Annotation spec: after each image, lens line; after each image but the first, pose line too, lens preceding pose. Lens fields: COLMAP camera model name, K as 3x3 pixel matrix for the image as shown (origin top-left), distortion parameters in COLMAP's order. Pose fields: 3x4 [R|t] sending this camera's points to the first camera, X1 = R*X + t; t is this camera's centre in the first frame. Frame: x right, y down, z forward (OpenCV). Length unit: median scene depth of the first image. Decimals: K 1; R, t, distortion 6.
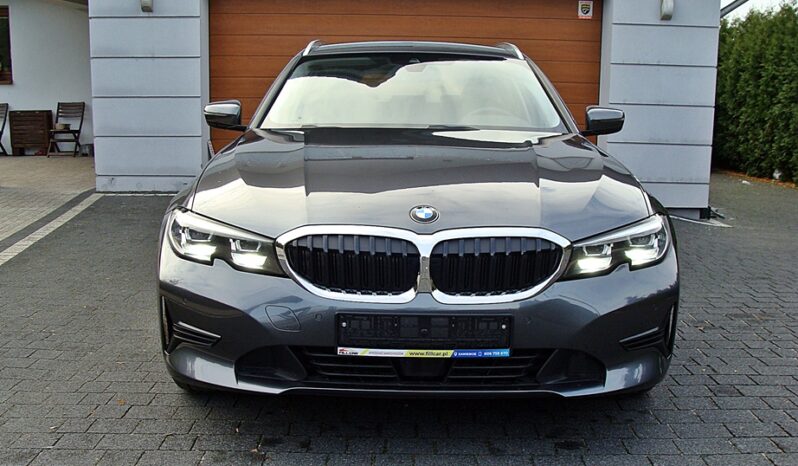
lens RADIAL K [[910.7, 0, 413.3], [0, 910.7, 234.4], [0, 0, 1]] dist [-0.239303, 0.361749]
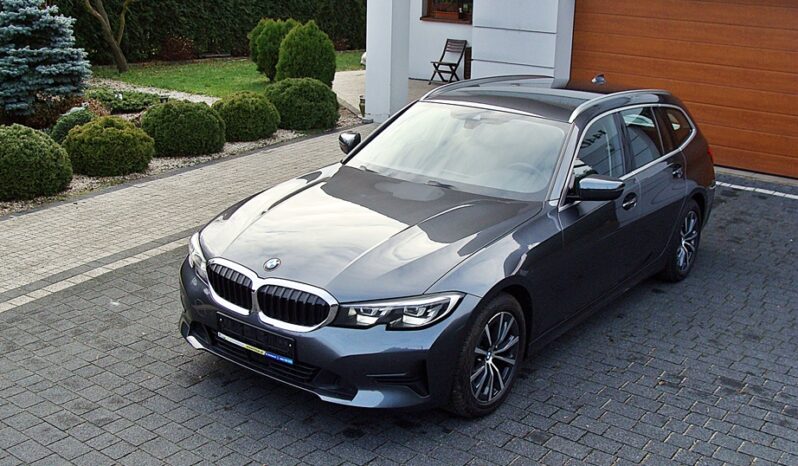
lens RADIAL K [[910.7, 0, 413.3], [0, 910.7, 234.4], [0, 0, 1]] dist [-0.239303, 0.361749]
pose [[0.803796, 0.182220, -0.566311, 1.113160], [-0.119147, 0.981957, 0.146849, -0.340791], [0.582851, -0.050562, 0.811004, -0.143606]]
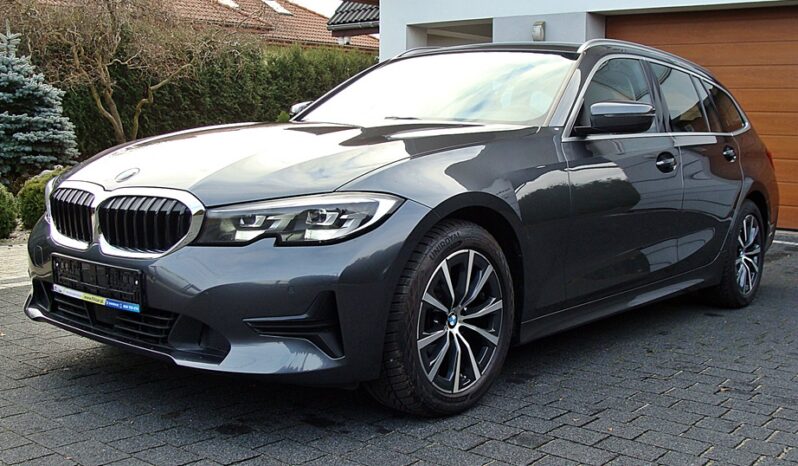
lens RADIAL K [[910.7, 0, 413.3], [0, 910.7, 234.4], [0, 0, 1]] dist [-0.239303, 0.361749]
pose [[0.771539, 0.071610, -0.632139, 0.962735], [-0.111399, 0.993500, -0.023419, 0.035983], [0.626353, 0.088488, 0.774501, 0.400360]]
